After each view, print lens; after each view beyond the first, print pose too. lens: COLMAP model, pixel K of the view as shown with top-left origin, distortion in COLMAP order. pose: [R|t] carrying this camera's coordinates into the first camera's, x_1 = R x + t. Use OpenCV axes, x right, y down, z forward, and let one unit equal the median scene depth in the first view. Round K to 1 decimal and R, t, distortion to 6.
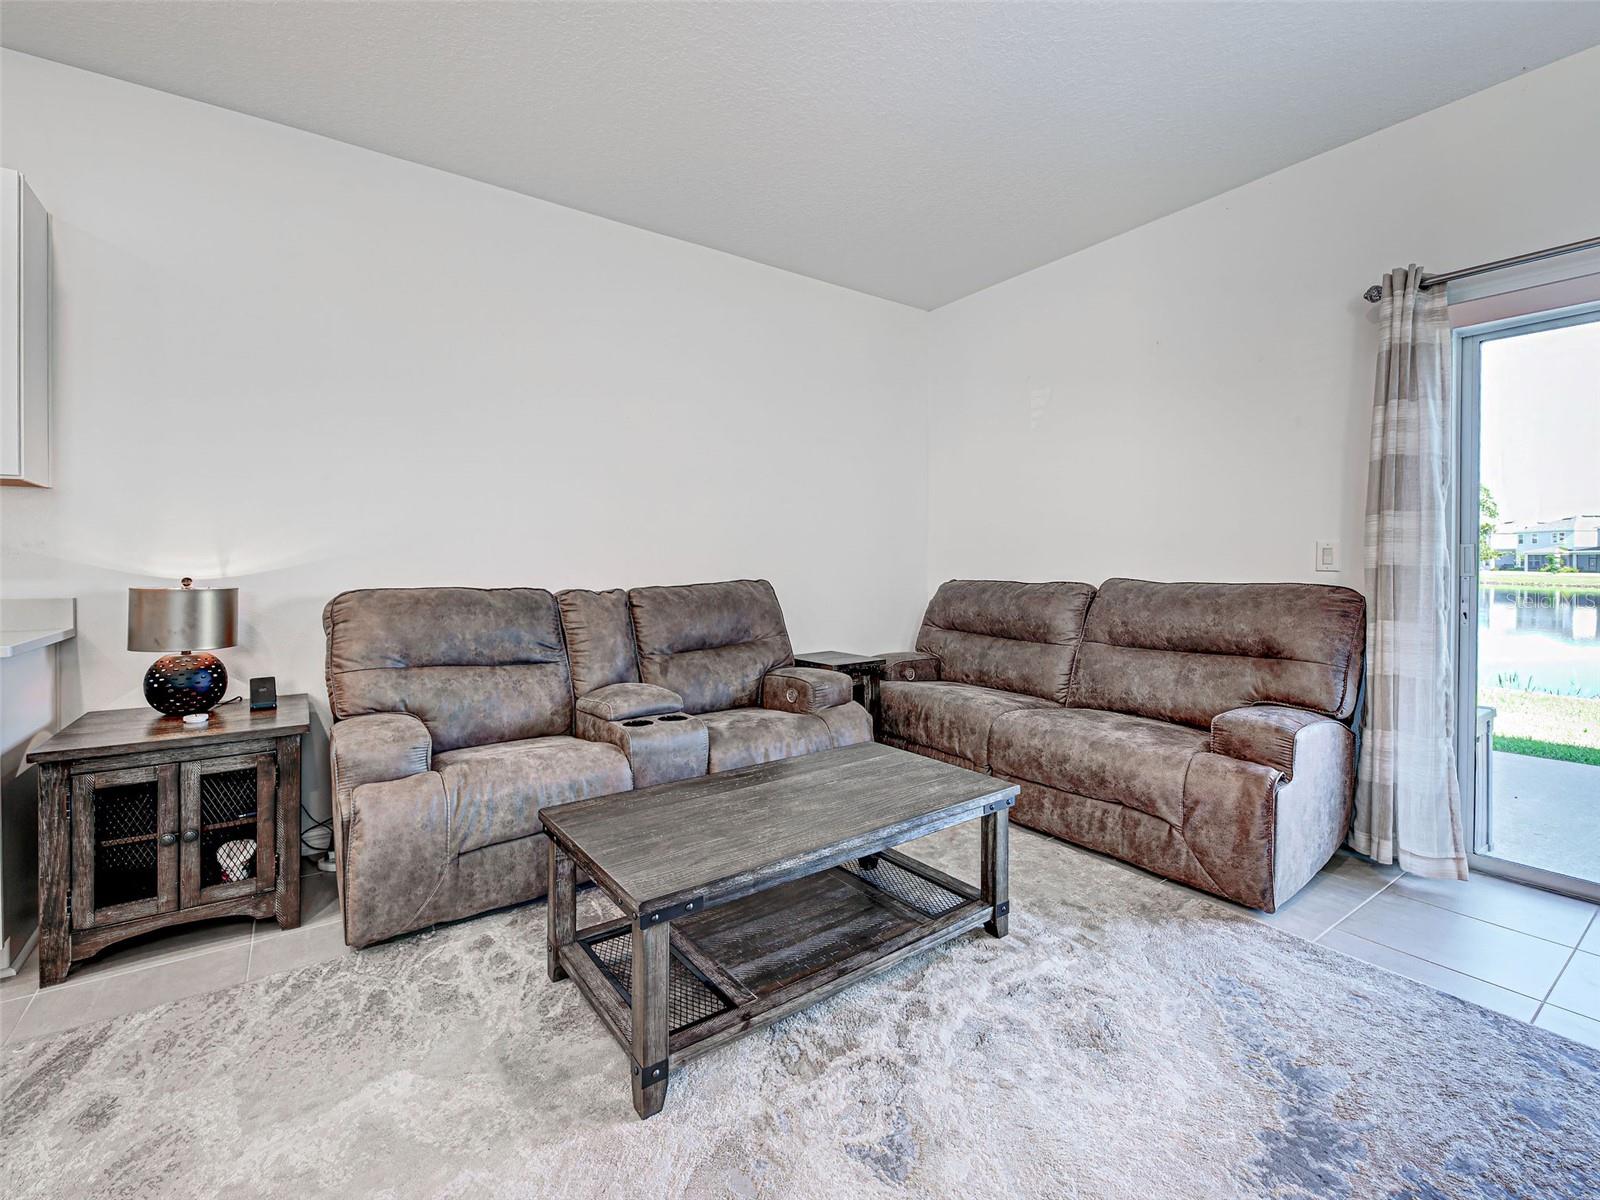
lens RADIAL K [[682.7, 0, 798.9], [0, 682.7, 568.1], [0, 0, 1]] dist [-0.001537, -0.000527]
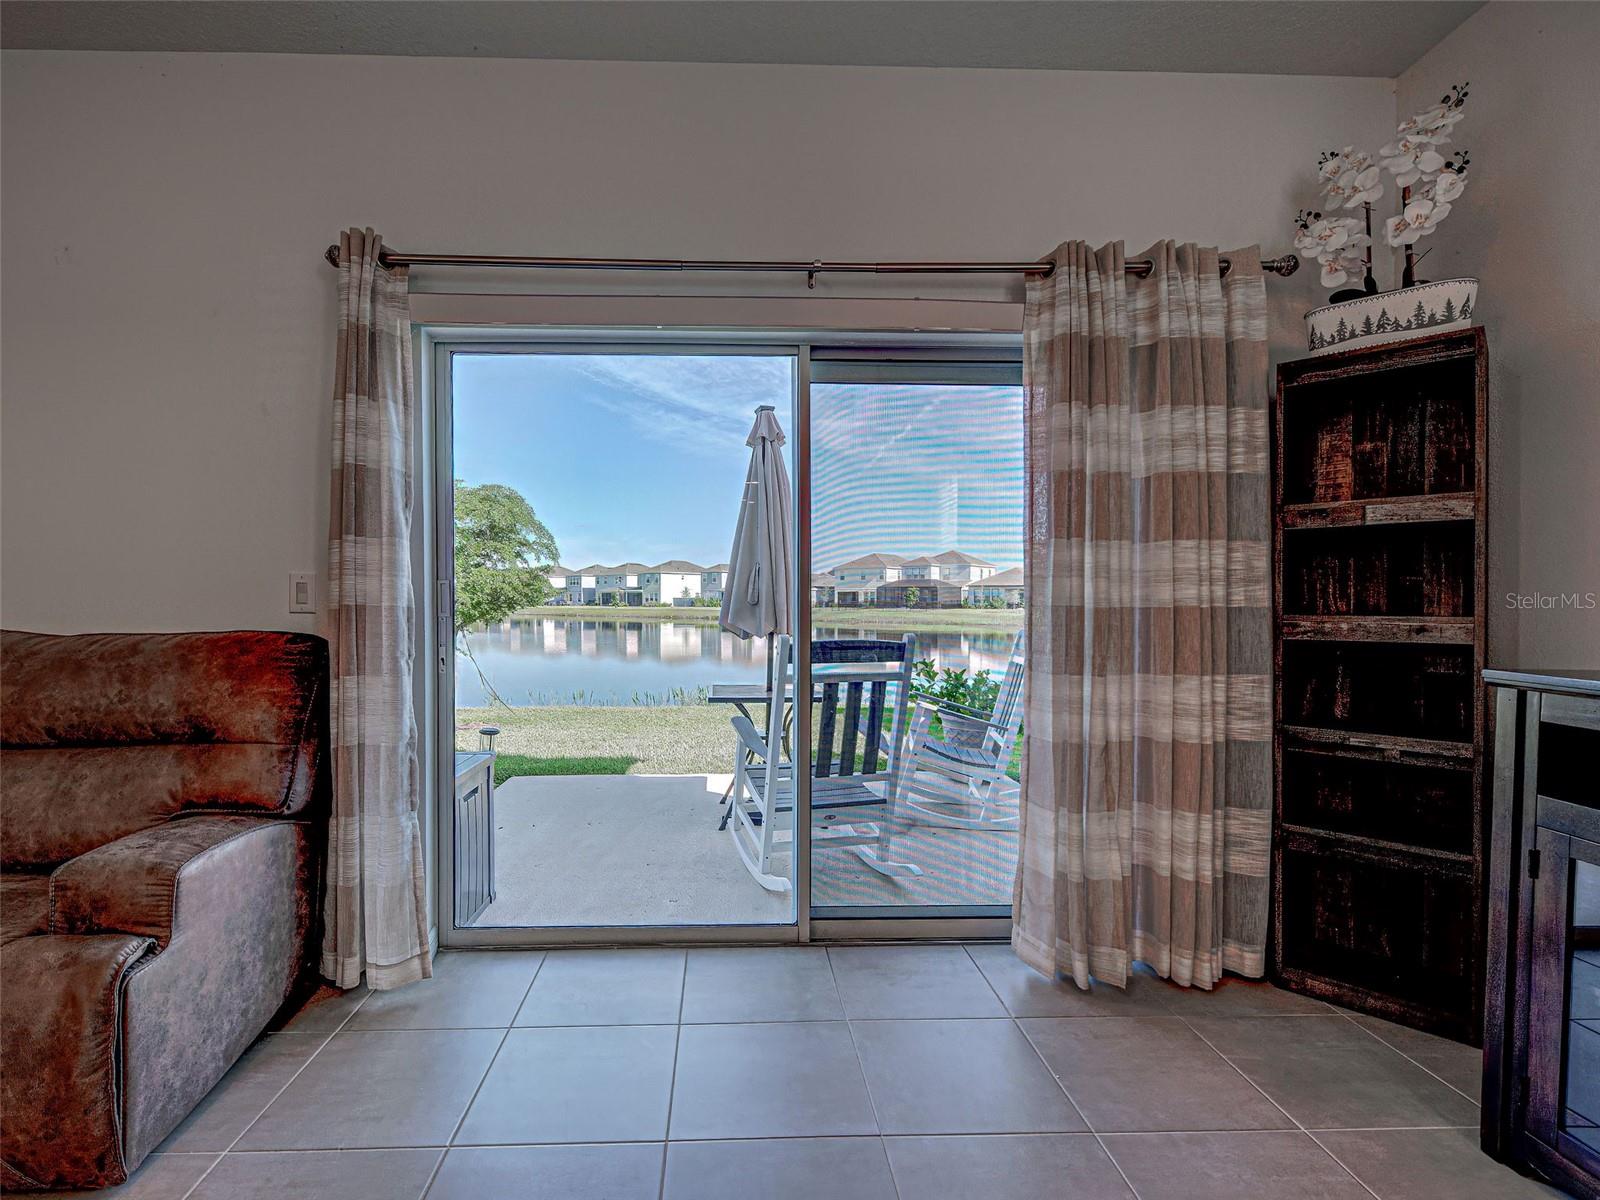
lens RADIAL K [[804.6, 0, 738.9], [0, 804.6, 607.5], [0, 0, 1]] dist [0.001067, 0.000000]
pose [[0.534709, -0.009307, 0.844985, 0.322791], [0.009304, 0.999944, 0.005127, -0.002143], [-0.844985, 0.005120, 0.534765, 0.128824]]
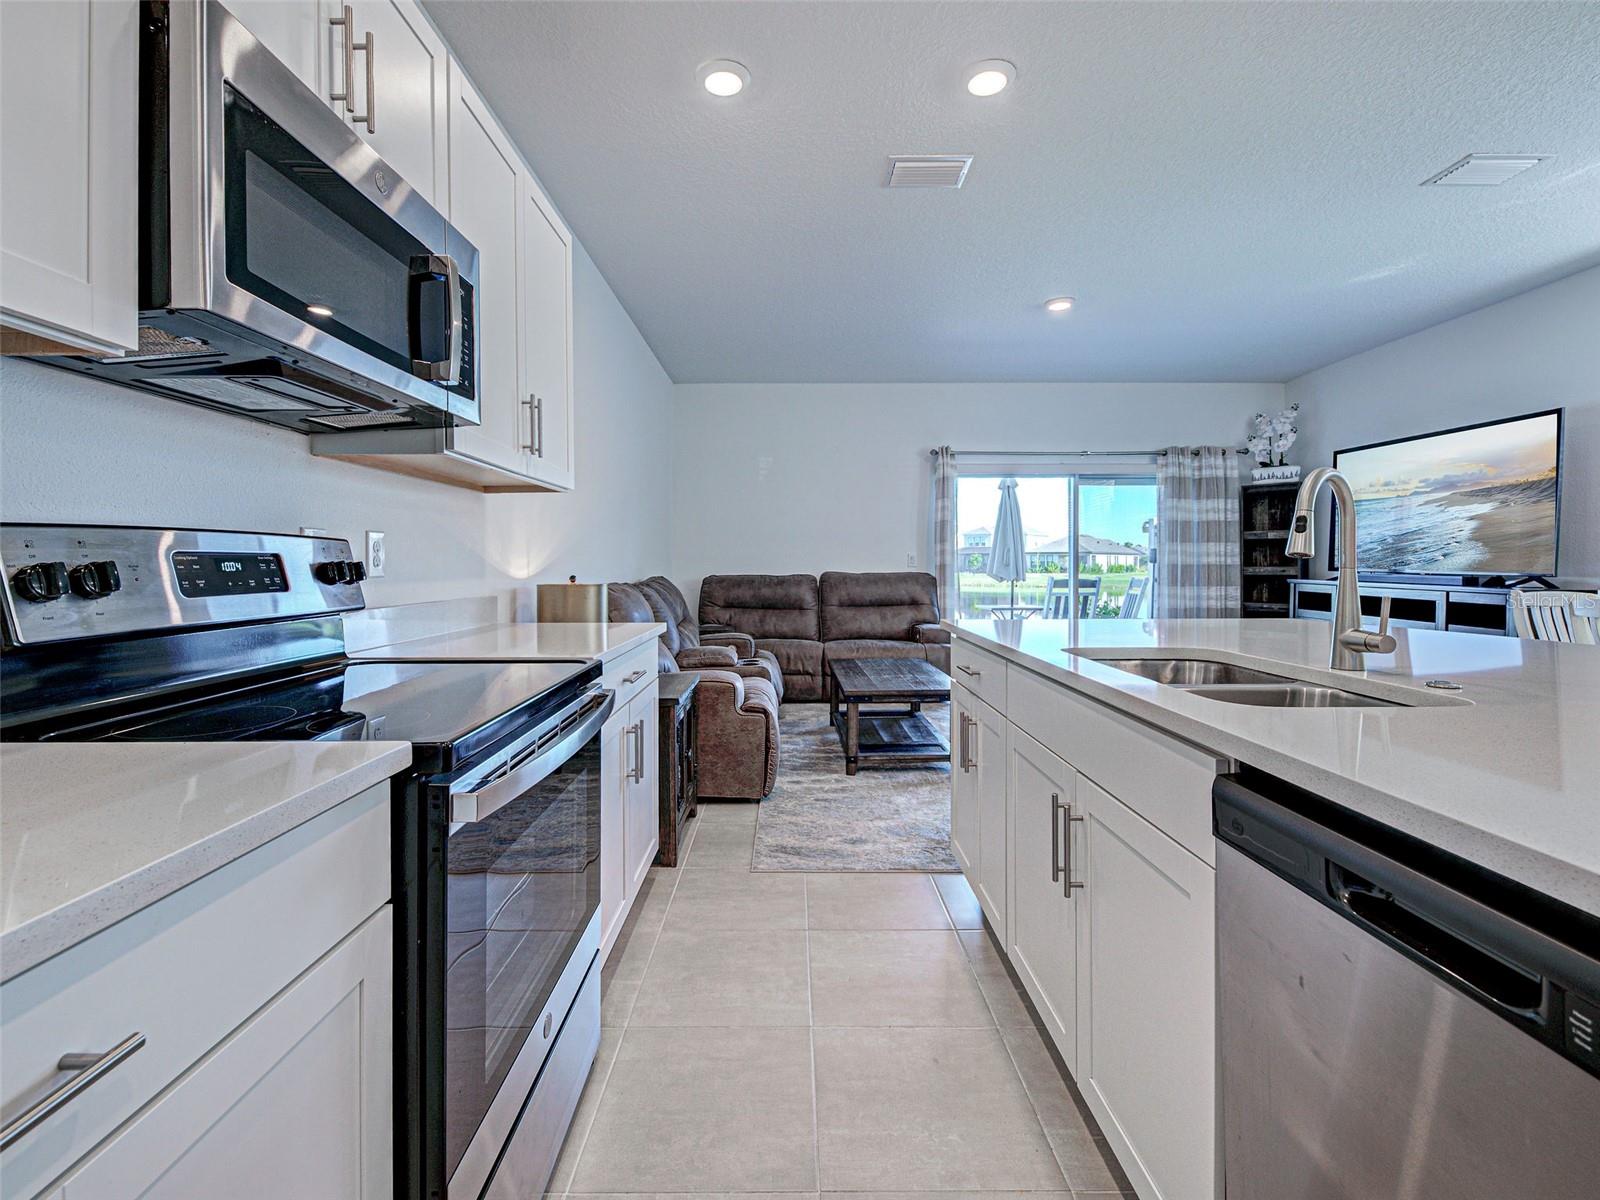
lens RADIAL K [[743.6, 0, 764.3], [0, 743.6, 567.4], [0, 0, 1]] dist [-0.001642, -0.000260]
pose [[0.569819, -0.004135, 0.821759, -1.743873], [0.010550, 0.999942, -0.002283, 0.007421], [-0.821702, 0.009970, 0.569830, -0.012544]]
